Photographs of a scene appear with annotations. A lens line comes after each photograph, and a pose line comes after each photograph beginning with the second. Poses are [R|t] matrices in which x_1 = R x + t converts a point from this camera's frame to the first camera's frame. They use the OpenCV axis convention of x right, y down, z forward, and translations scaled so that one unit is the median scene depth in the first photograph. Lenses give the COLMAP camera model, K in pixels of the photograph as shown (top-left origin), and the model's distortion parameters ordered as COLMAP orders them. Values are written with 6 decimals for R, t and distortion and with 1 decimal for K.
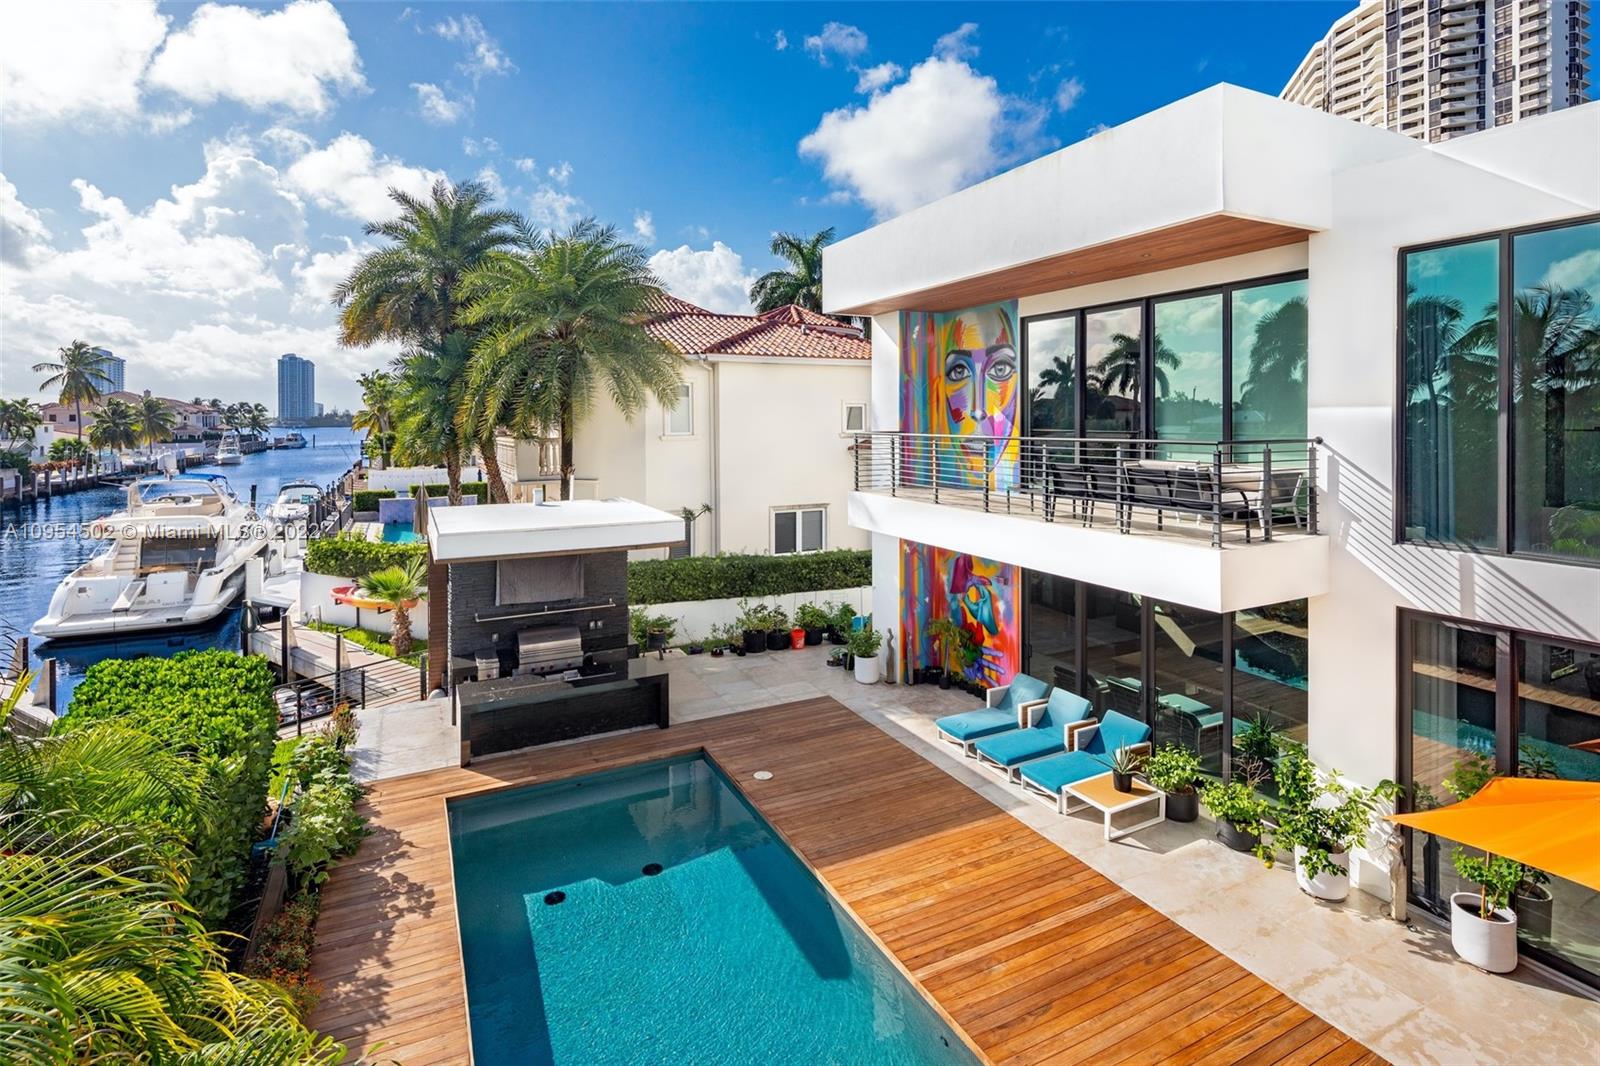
lens RADIAL K [[773.4, 0, 804.8], [0, 773.4, 523.7], [0, 0, 1]] dist [0.009231, -0.000962]
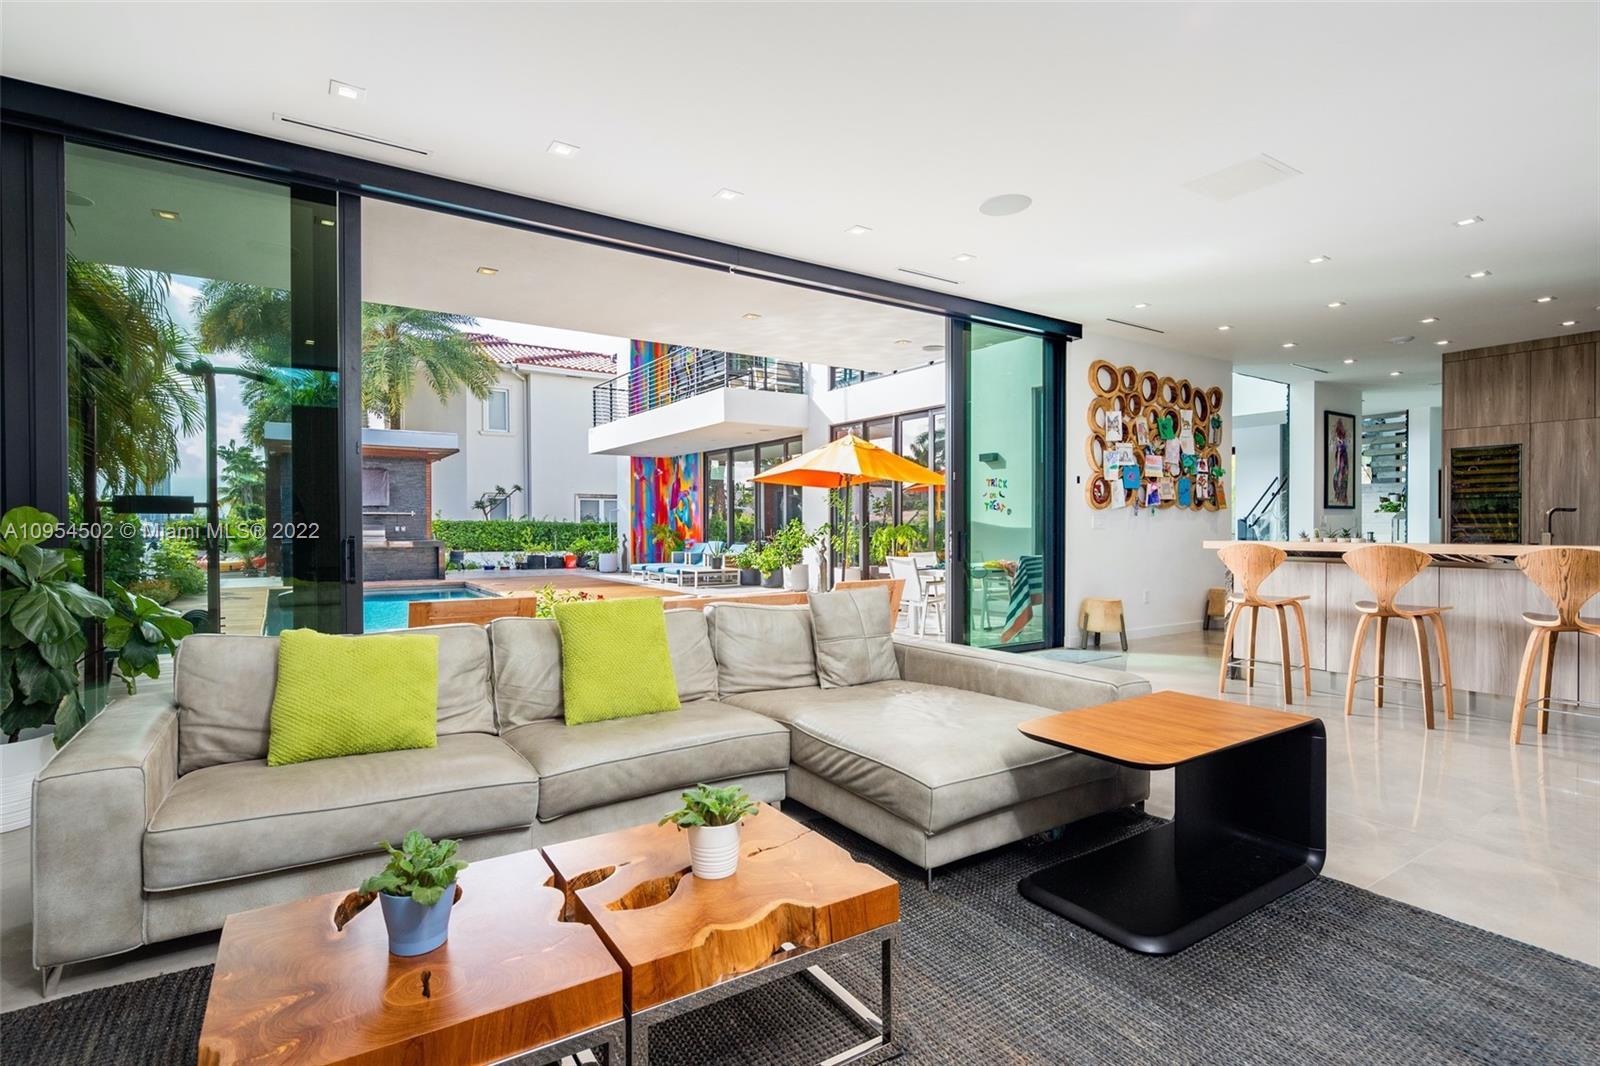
lens RADIAL K [[773.4, 0, 789.7], [0, 773.4, 534.8], [0, 0, 1]] dist [0.009231, -0.000962]
pose [[0.993620, -0.002990, 0.112738, 0.205744], [0.015498, 0.993785, -0.110228, 0.244257], [-0.111708, 0.111272, 0.987492, -0.334463]]
